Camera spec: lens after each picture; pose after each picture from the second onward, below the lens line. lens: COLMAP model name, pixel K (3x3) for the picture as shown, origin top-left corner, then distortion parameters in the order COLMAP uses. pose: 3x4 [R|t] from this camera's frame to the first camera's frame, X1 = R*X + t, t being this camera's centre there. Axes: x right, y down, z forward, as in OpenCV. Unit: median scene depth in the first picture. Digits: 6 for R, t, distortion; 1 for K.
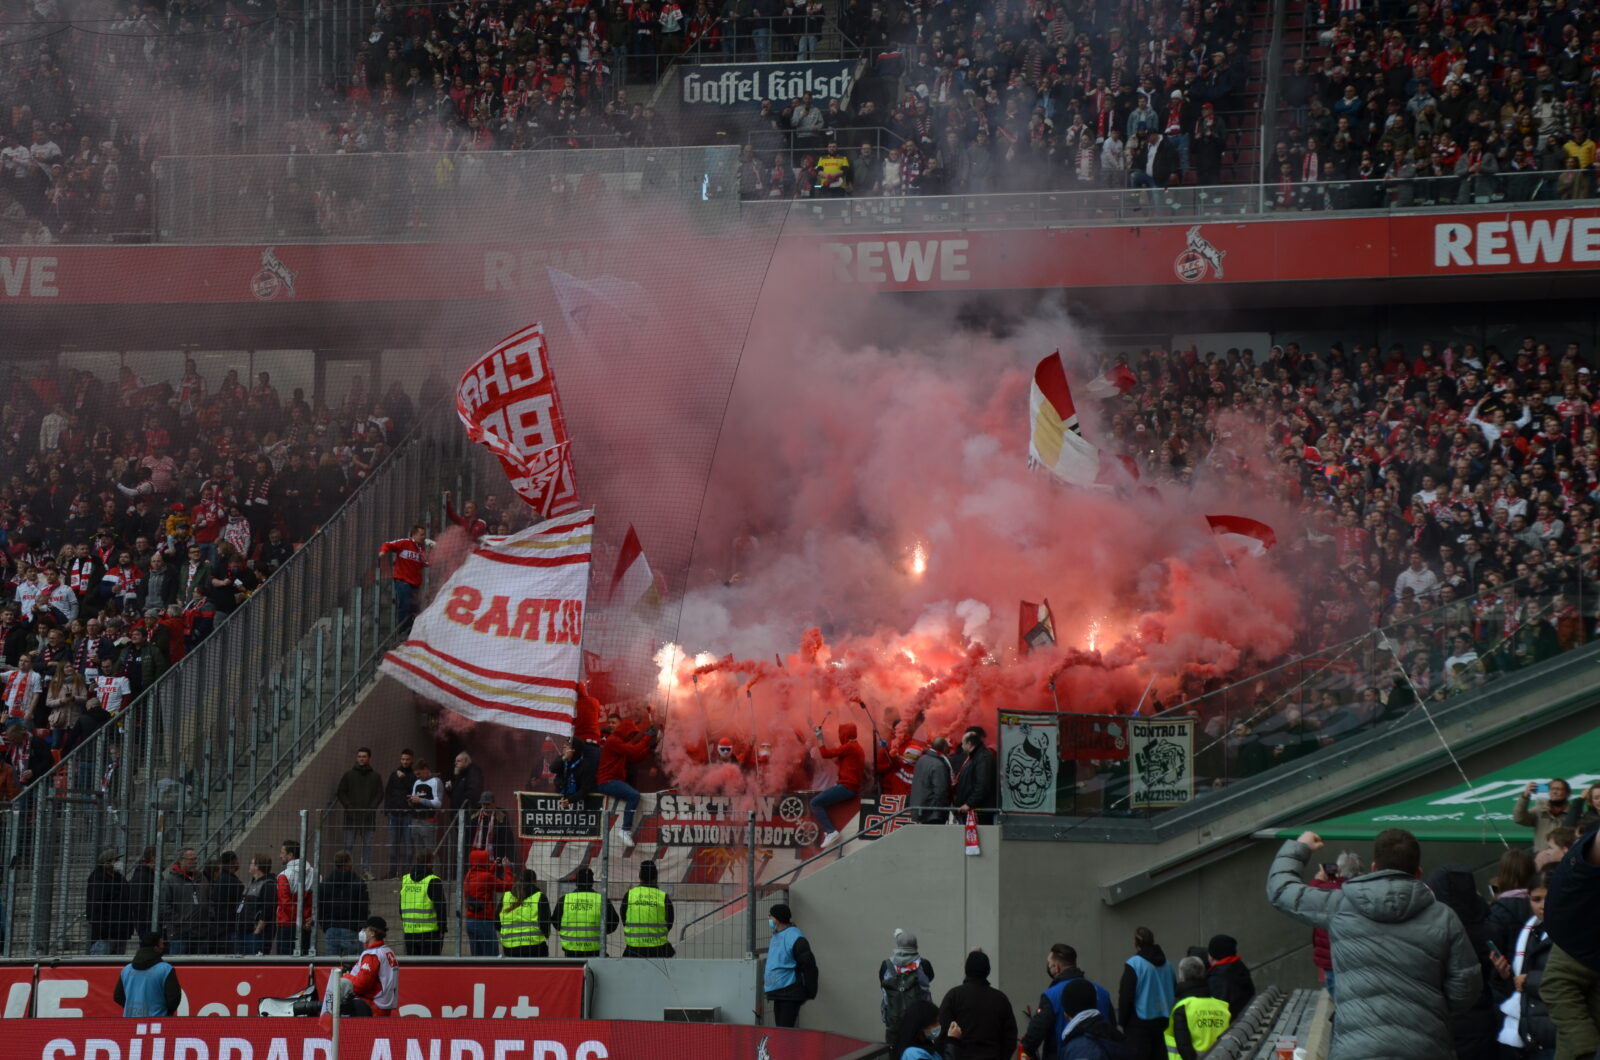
lens RADIAL K [[3086.5, 0, 801.8], [0, 3086.5, 555.2], [0, 0, 1]] dist [0.399525, 0.463474]
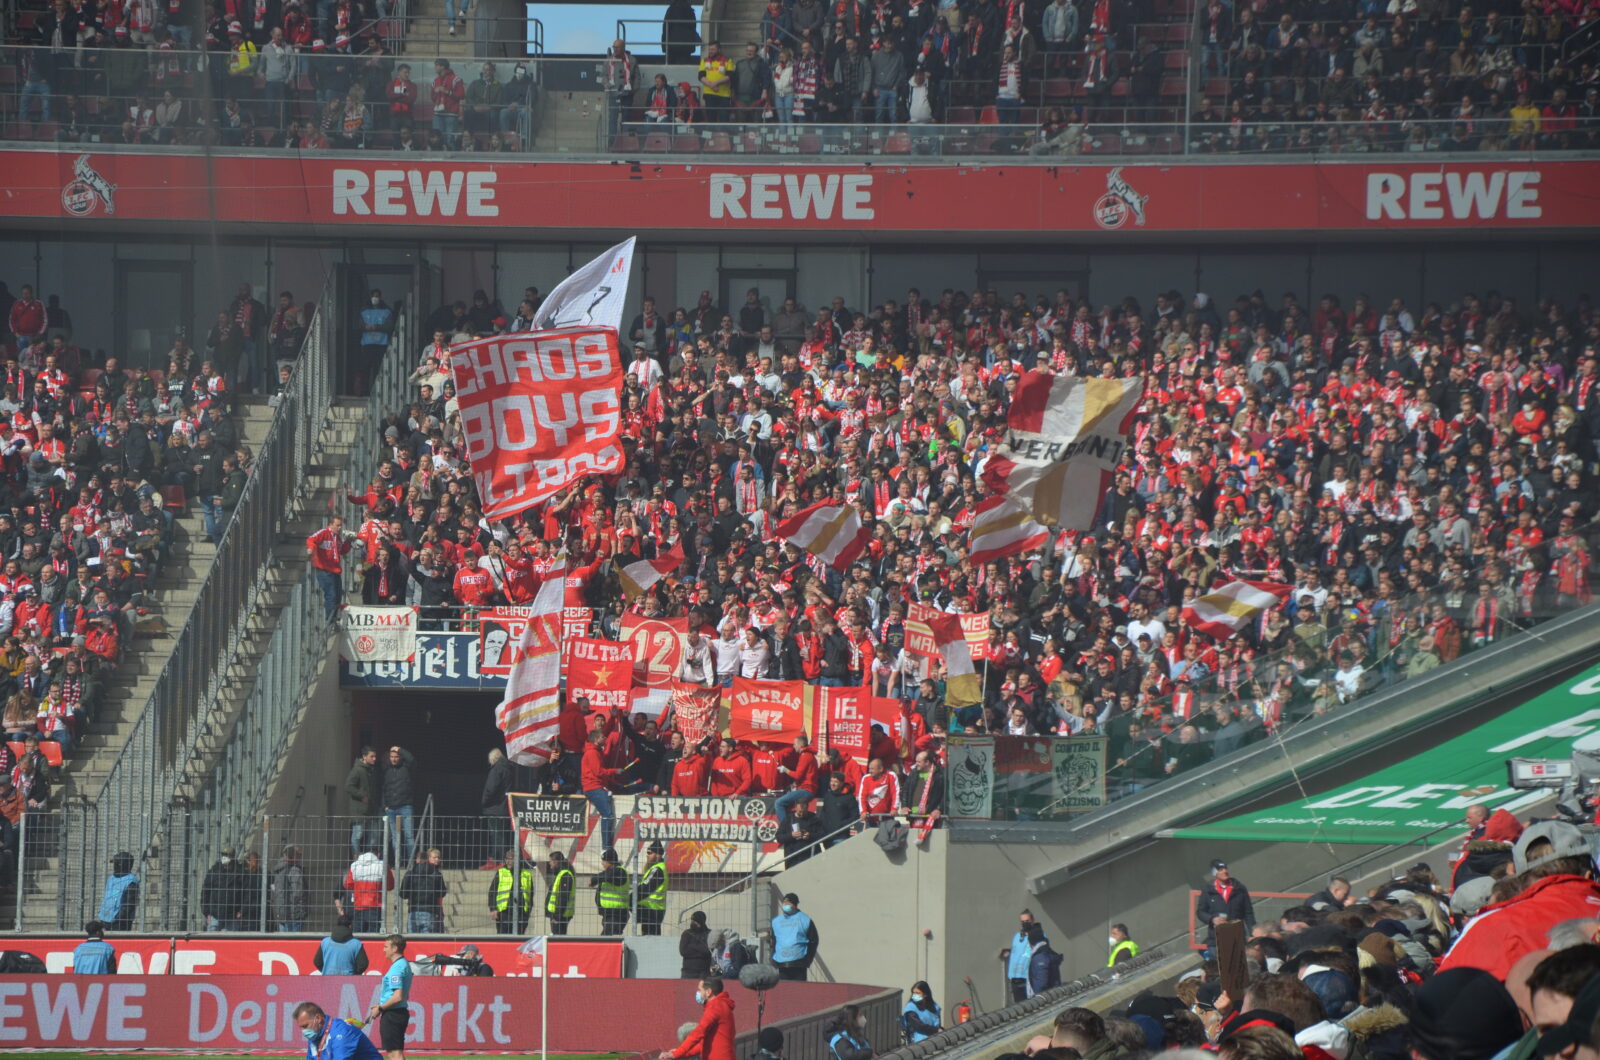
lens RADIAL K [[7235.6, 0, 794.4], [0, 7235.6, 593.3], [0, 0, 1]] dist [1.913368, 2.393047]
pose [[0.996689, 0.004937, 0.081162, -0.203818], [-0.010882, 0.997274, 0.072977, -0.190225], [-0.080581, -0.073618, 0.994026, -1.628468]]
